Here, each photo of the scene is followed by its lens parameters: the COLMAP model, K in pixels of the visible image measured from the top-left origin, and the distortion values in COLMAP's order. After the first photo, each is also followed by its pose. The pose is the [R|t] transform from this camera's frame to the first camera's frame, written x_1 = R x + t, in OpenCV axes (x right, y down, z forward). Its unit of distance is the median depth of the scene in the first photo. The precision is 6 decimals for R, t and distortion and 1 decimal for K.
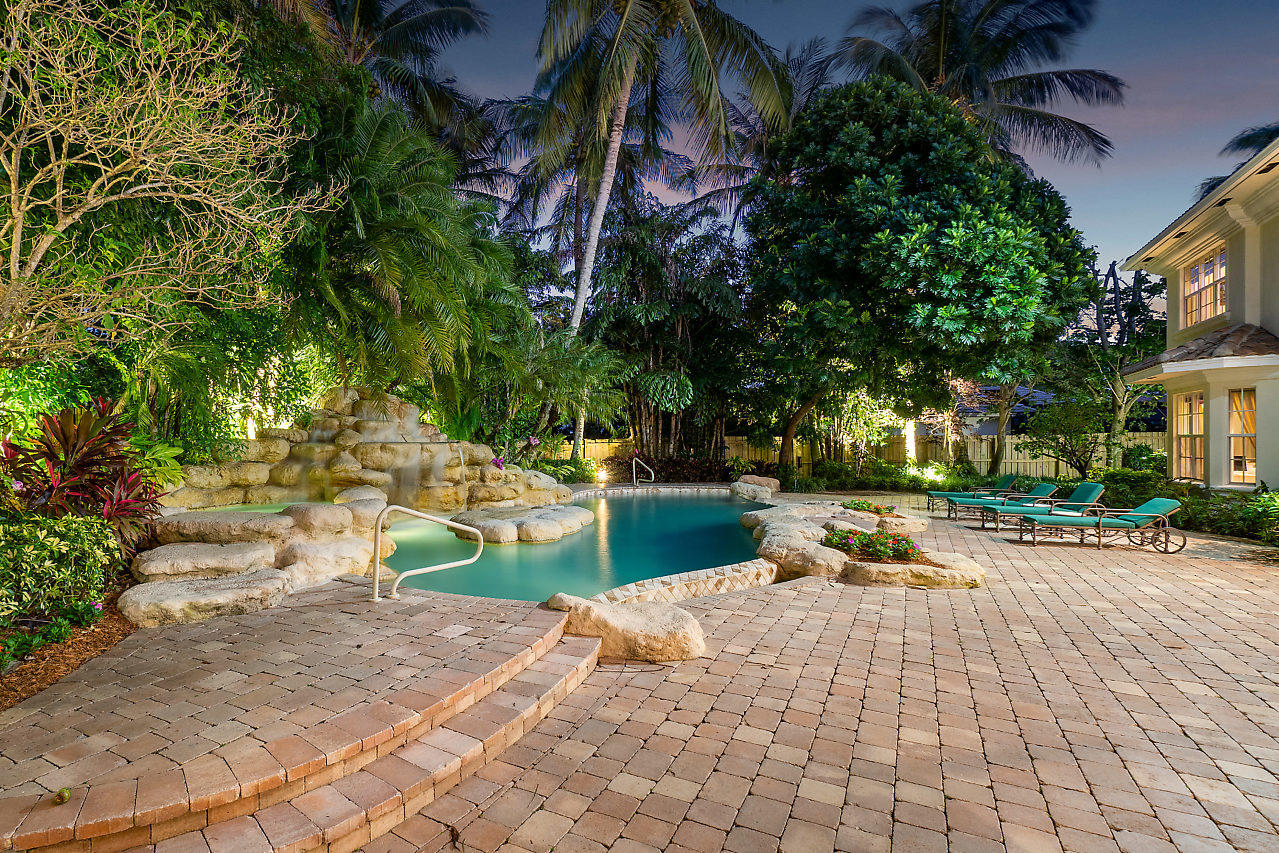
lens RADIAL K [[559.2, 0, 640.7], [0, 559.2, 439.1], [0, 0, 1]] dist [0.000917, 0.000406]
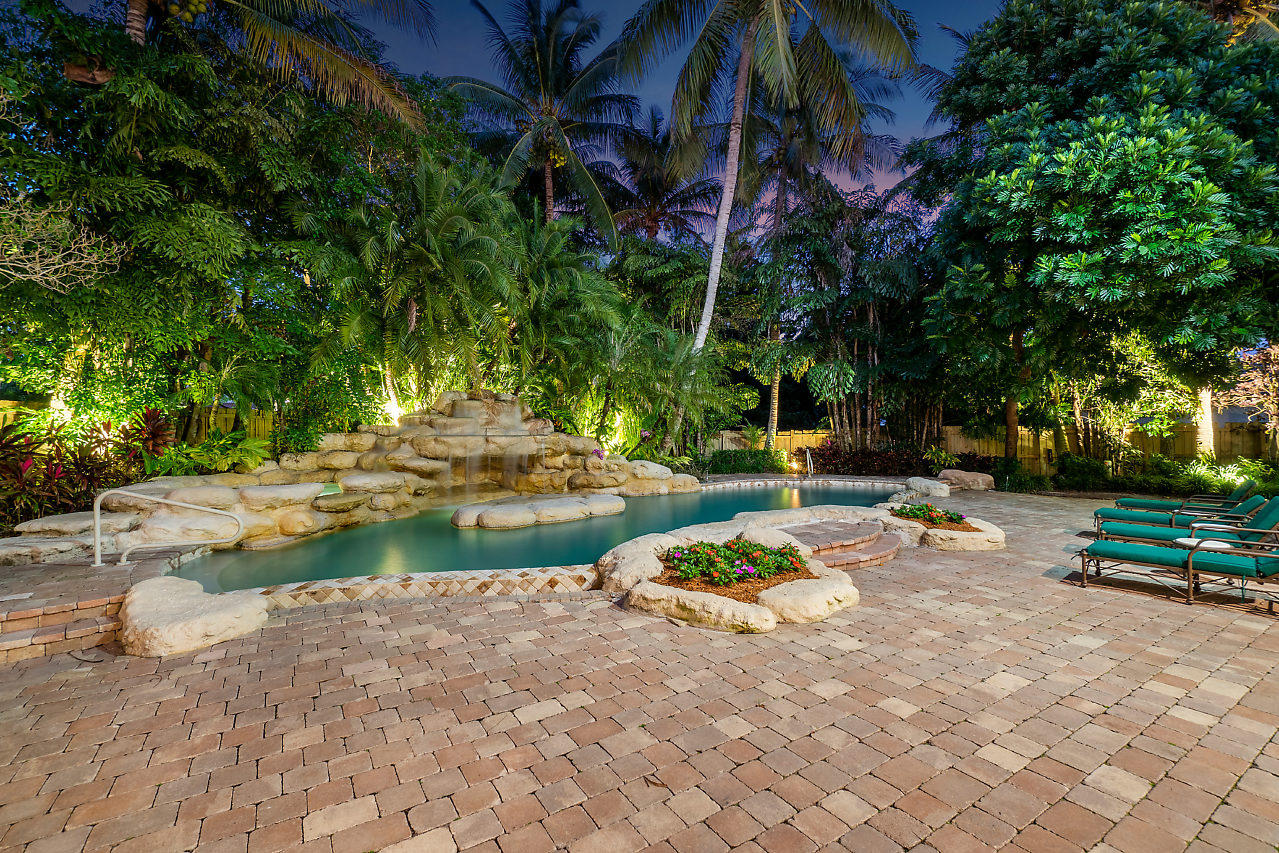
lens RADIAL K [[518.0, 0, 639.6], [0, 518.0, 418.0], [0, 0, 1]] dist [-0.002830, -0.000096]
pose [[0.908561, -0.015591, -0.417461, 0.256407], [0.005673, 0.999672, -0.024988, -0.001232], [0.417714, 0.020335, 0.908351, 0.104778]]
